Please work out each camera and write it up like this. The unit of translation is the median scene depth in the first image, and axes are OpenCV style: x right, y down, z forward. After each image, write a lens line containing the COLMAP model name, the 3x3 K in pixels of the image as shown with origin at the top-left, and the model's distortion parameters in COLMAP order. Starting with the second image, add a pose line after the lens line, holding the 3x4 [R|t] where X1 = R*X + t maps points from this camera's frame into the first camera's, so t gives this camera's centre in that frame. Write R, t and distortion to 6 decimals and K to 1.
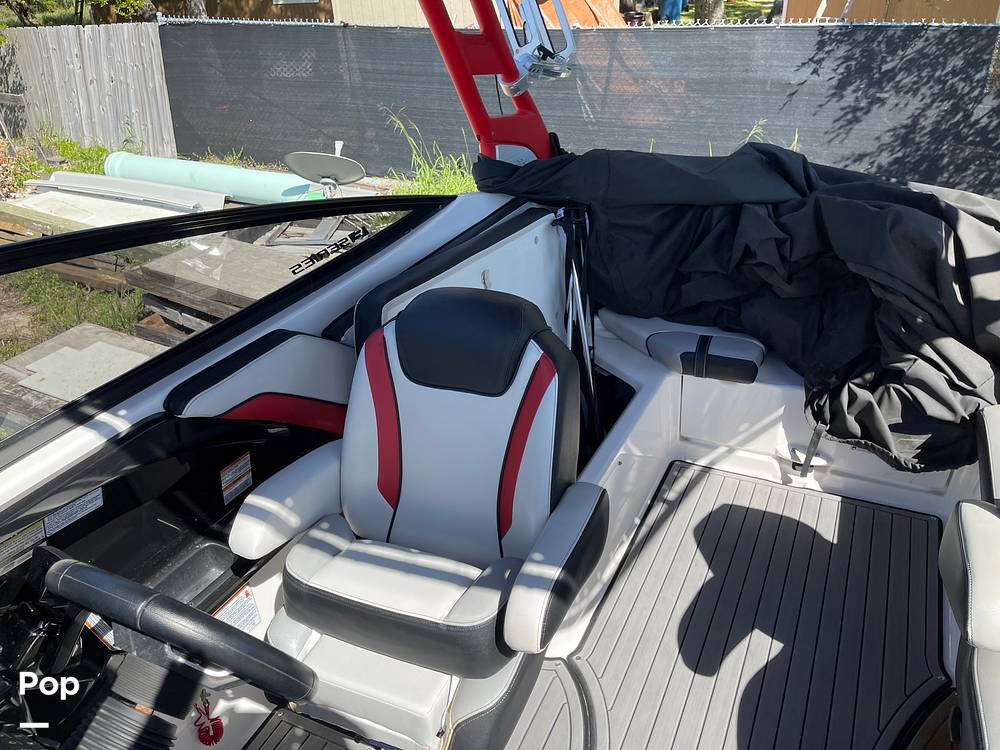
lens RADIAL K [[756.1, 0, 504.9], [0, 756.1, 382.2], [0, 0, 1]] dist [0.063300, -0.094399]
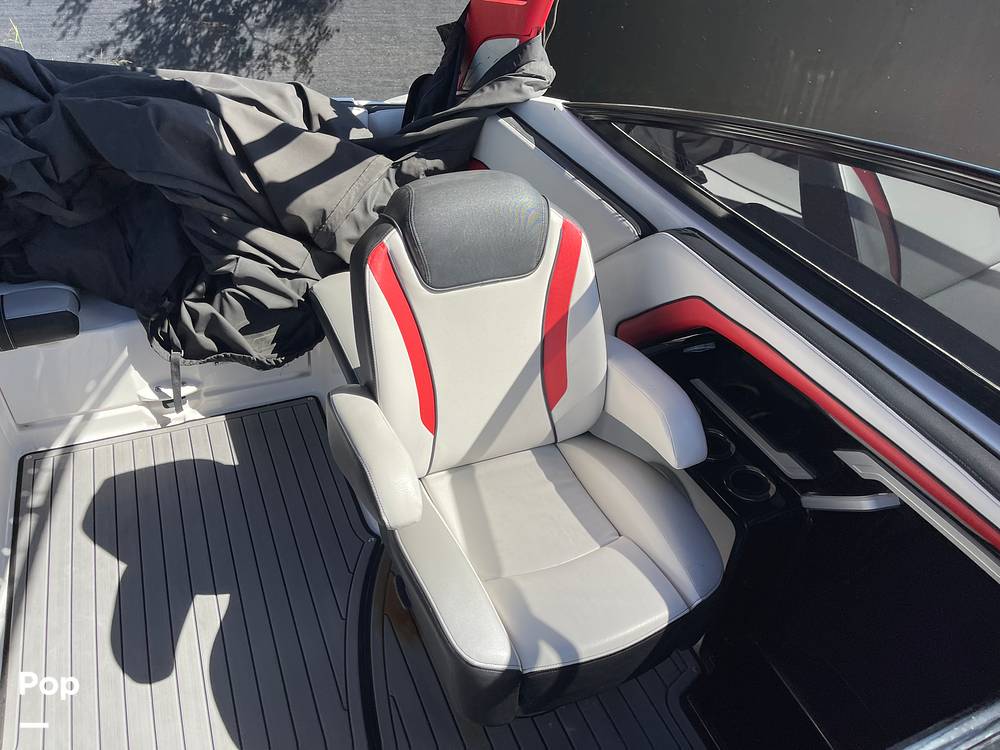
lens RADIAL K [[756.1, 0, 510.3], [0, 756.1, 379.1], [0, 0, 1]] dist [0.063300, -0.094399]
pose [[0.640714, -0.381629, 0.666217, 0.049520], [0.293898, 0.923537, 0.246381, -0.021345], [-0.709302, 0.037940, 0.703883, 0.068572]]
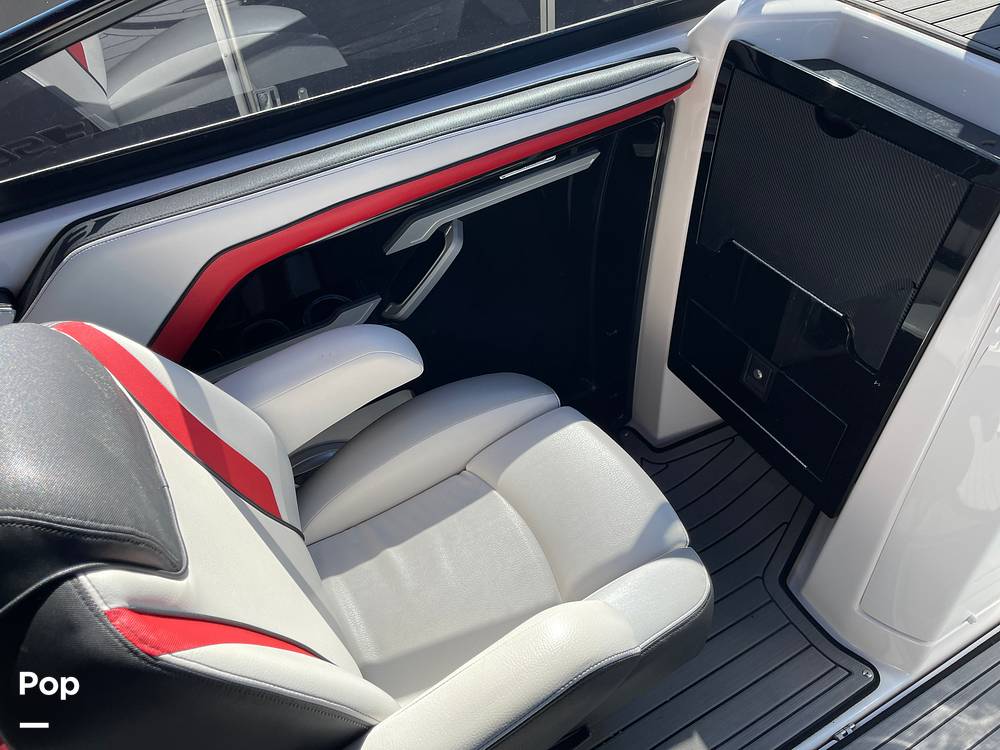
lens RADIAL K [[756.1, 0, 500.3], [0, 756.1, 373.1], [0, 0, 1]] dist [0.063300, -0.094399]
pose [[-0.818561, -0.324751, 0.473809, 0.214542], [0.365735, 0.341395, 0.865845, -0.171357], [-0.442940, 0.882035, -0.160680, 0.429076]]
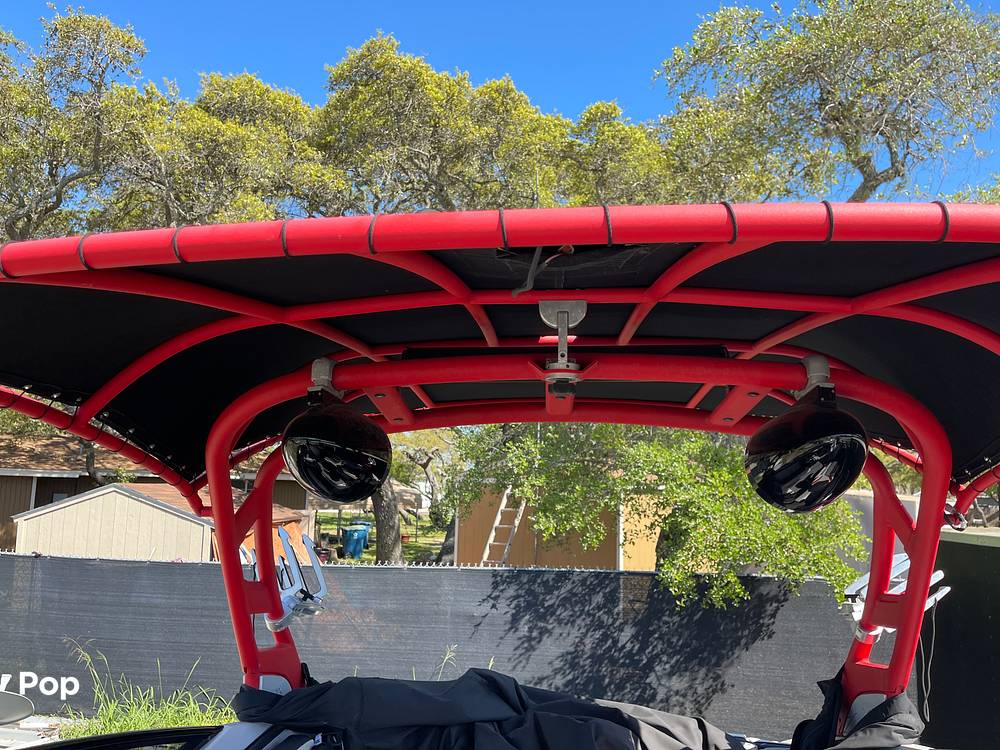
lens RADIAL K [[756.1, 0, 497.2], [0, 756.1, 384.3], [0, 0, 1]] dist [0.063300, -0.094399]
pose [[0.927113, 0.114185, 0.356965, -0.133487], [0.129685, 0.795880, -0.591402, 0.047699], [-0.351631, 0.594589, 0.723063, -0.160644]]
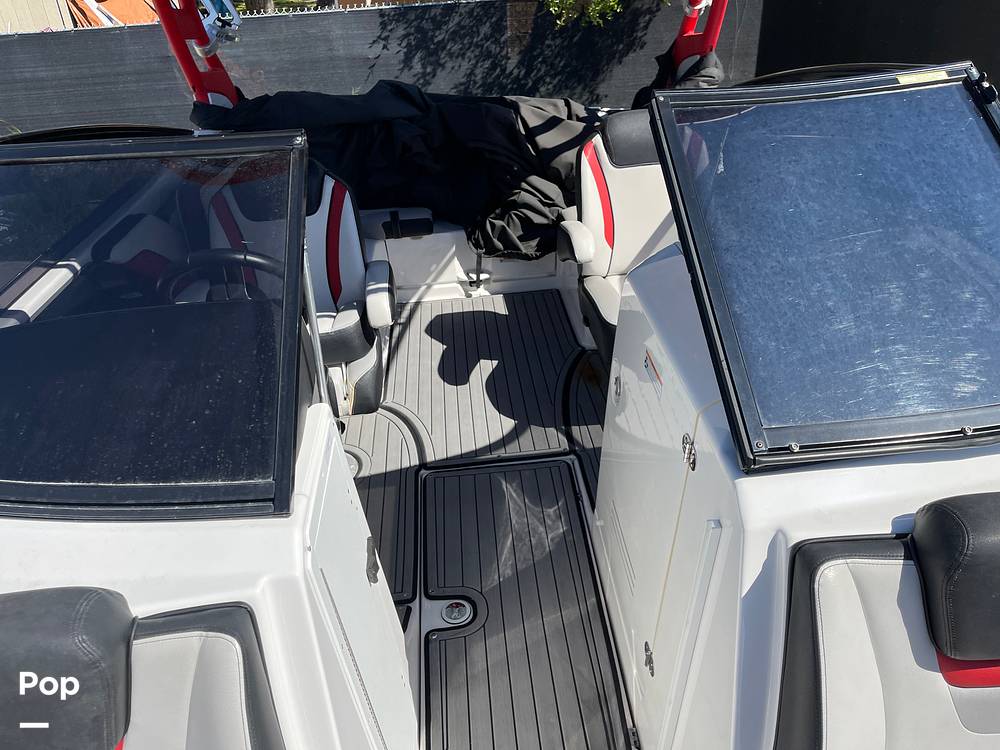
lens RADIAL K [[756.1, 0, 506.6], [0, 756.1, 362.5], [0, 0, 1]] dist [0.063300, -0.094399]
pose [[0.858756, -0.255422, 0.444182, -0.269950], [0.264180, 0.963501, 0.043299, 0.214932], [-0.439029, 0.080161, 0.894890, -0.370196]]
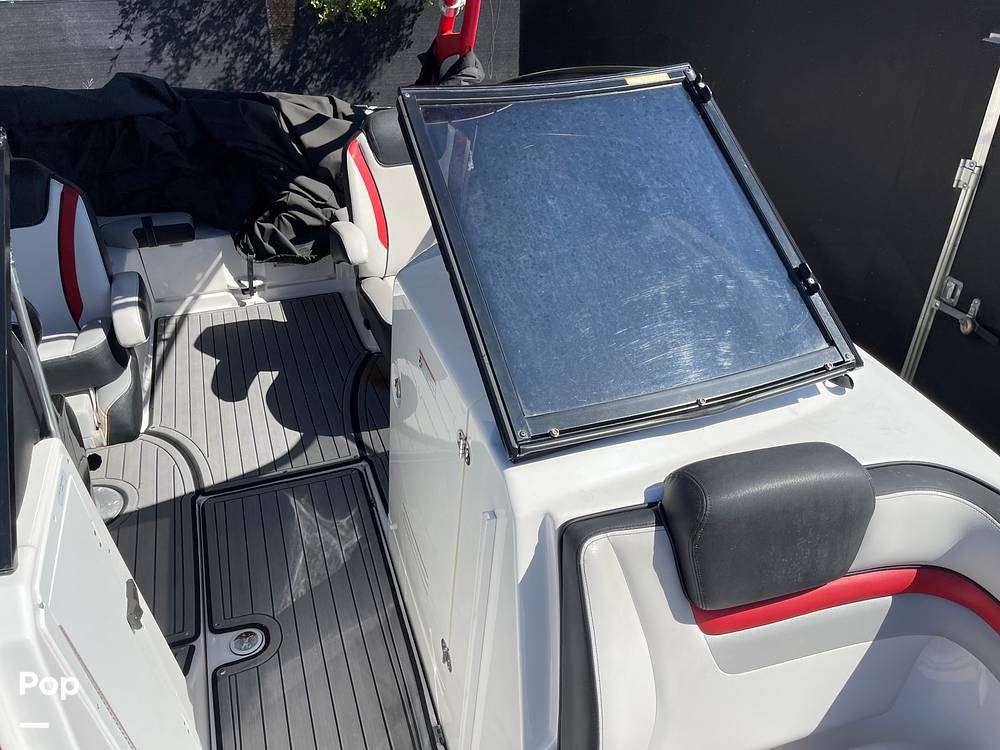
lens RADIAL K [[756.1, 0, 505.8], [0, 756.1, 373.2], [0, 0, 1]] dist [0.063300, -0.094399]
pose [[0.691278, -0.327099, 0.644314, -0.248961], [0.319711, 0.938101, 0.133231, 0.220400], [-0.648012, 0.113895, 0.753066, -0.374547]]
